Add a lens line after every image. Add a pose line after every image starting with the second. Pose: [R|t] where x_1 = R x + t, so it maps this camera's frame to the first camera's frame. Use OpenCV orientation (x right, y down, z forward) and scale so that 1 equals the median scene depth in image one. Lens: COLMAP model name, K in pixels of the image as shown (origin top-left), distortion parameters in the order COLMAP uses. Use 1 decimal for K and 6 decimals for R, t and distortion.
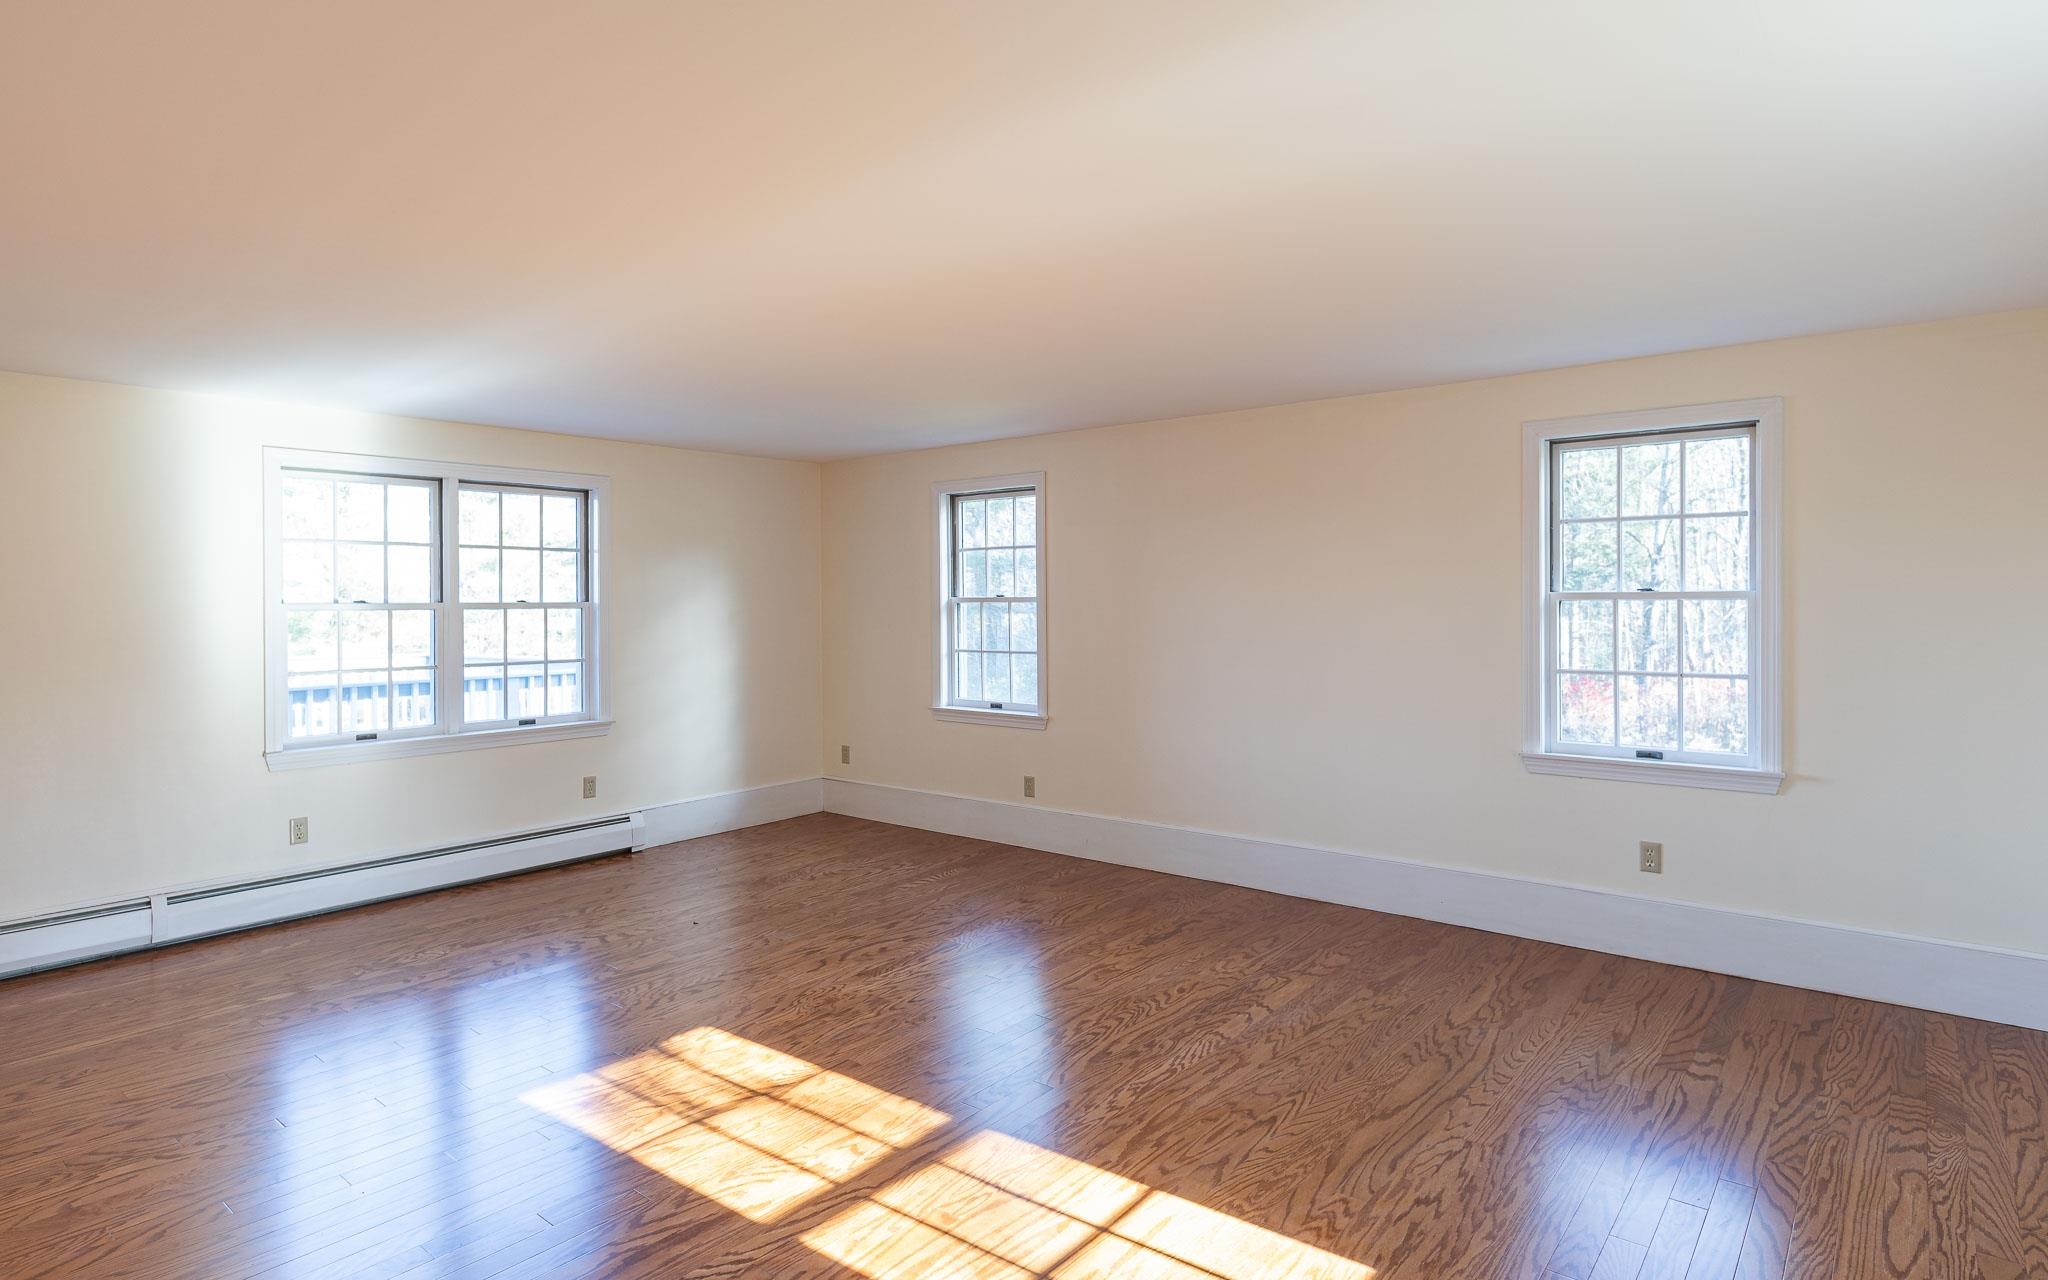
lens RADIAL K [[1128.2, 0, 1026.1], [0, 1128.2, 602.6], [0, 0, 1]] dist [0.003136, 0.000492]
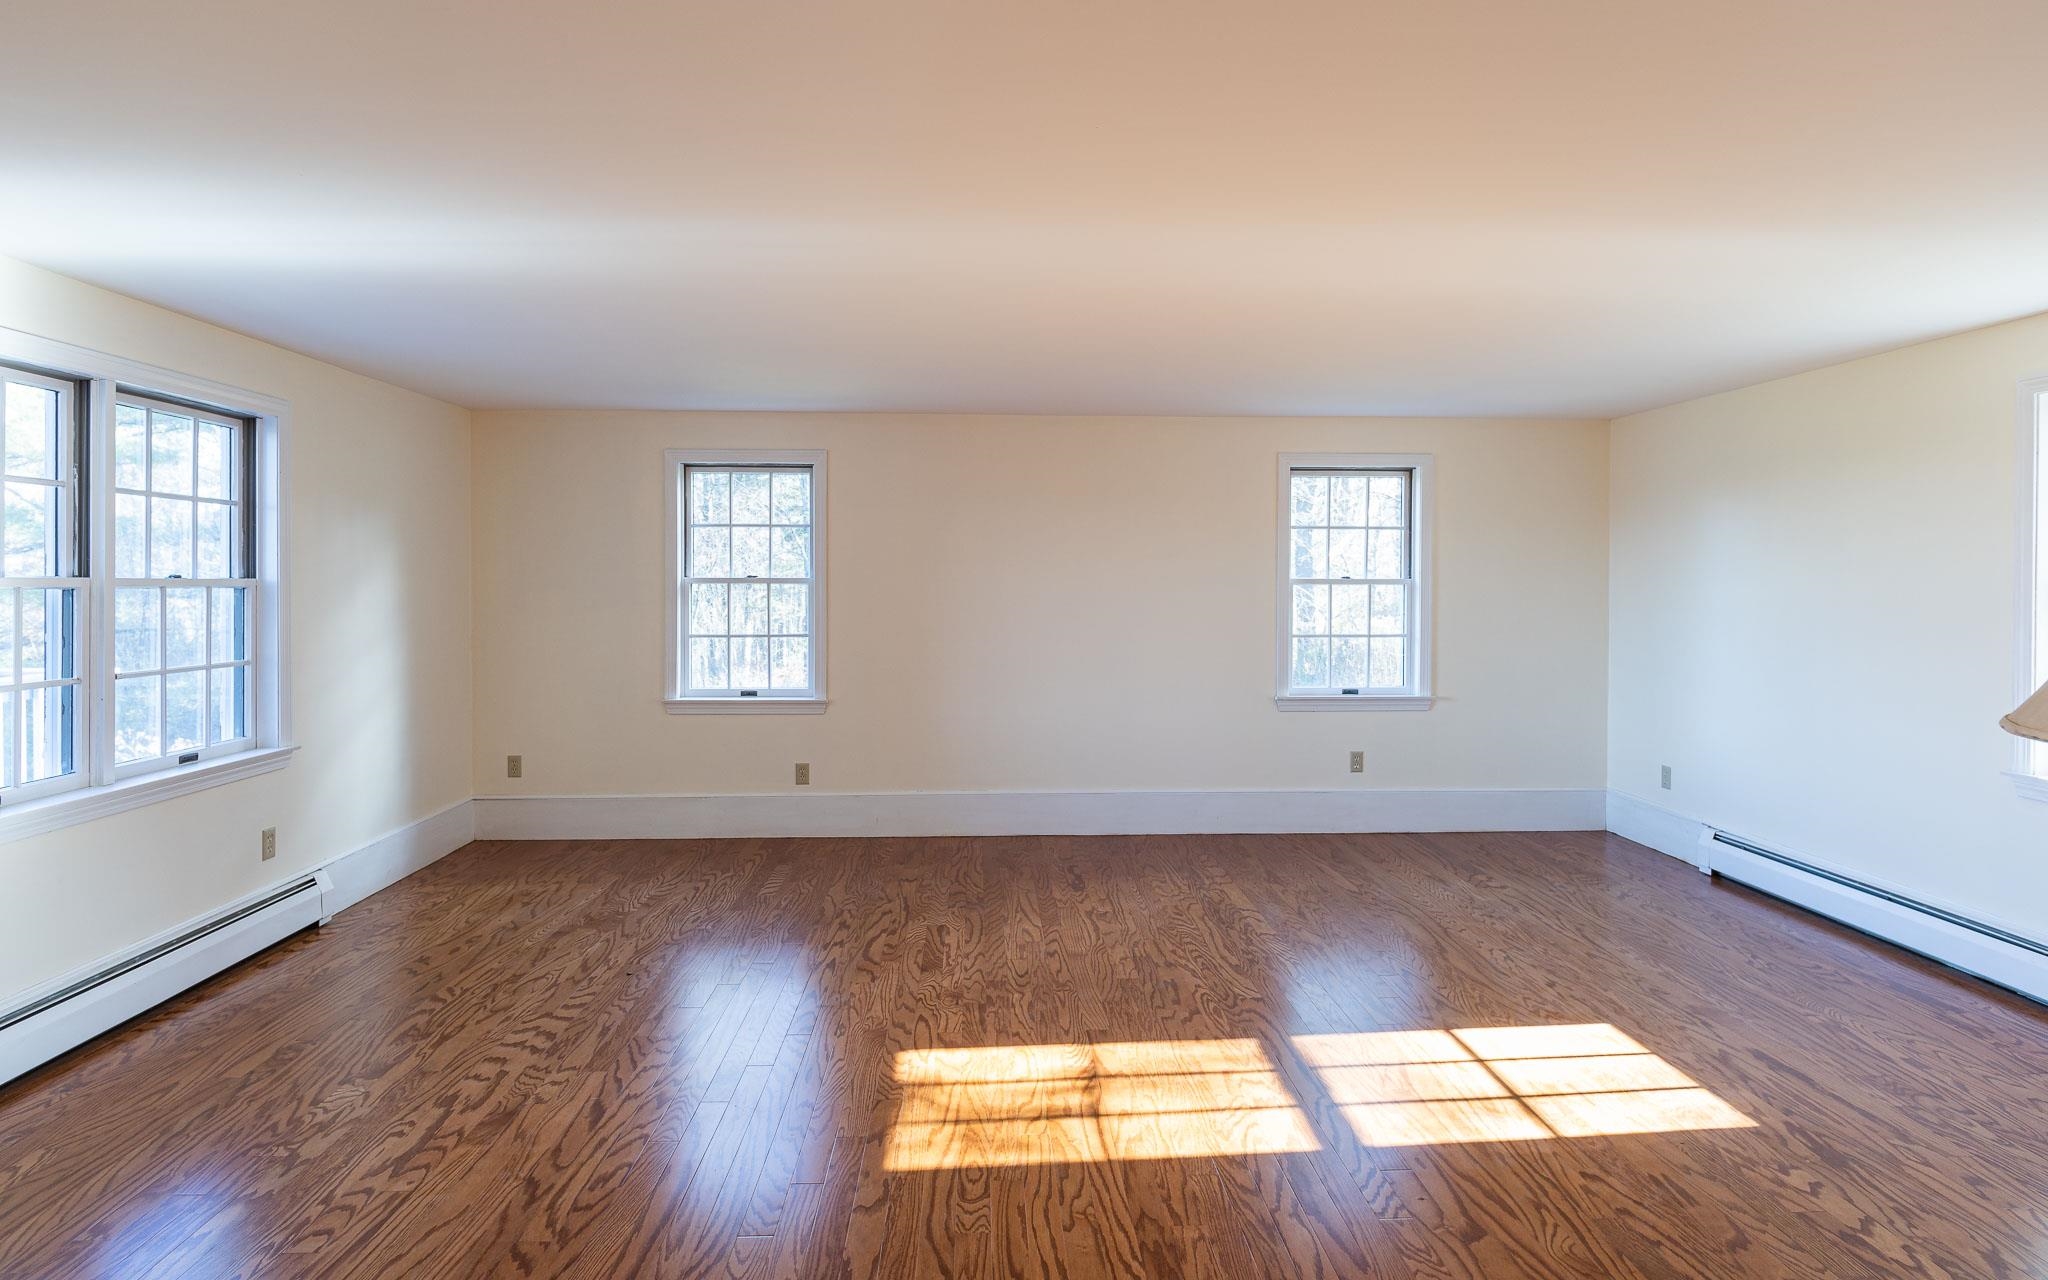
lens RADIAL K [[1093.9, 0, 1017.8], [0, 1093.9, 608.8], [0, 0, 1]] dist [-0.001924, -0.000845]
pose [[0.731626, -0.009334, 0.681642, -0.695439], [-0.003637, 0.999839, 0.017595, 0.005709], [-0.681697, -0.015352, 0.731474, 0.260902]]
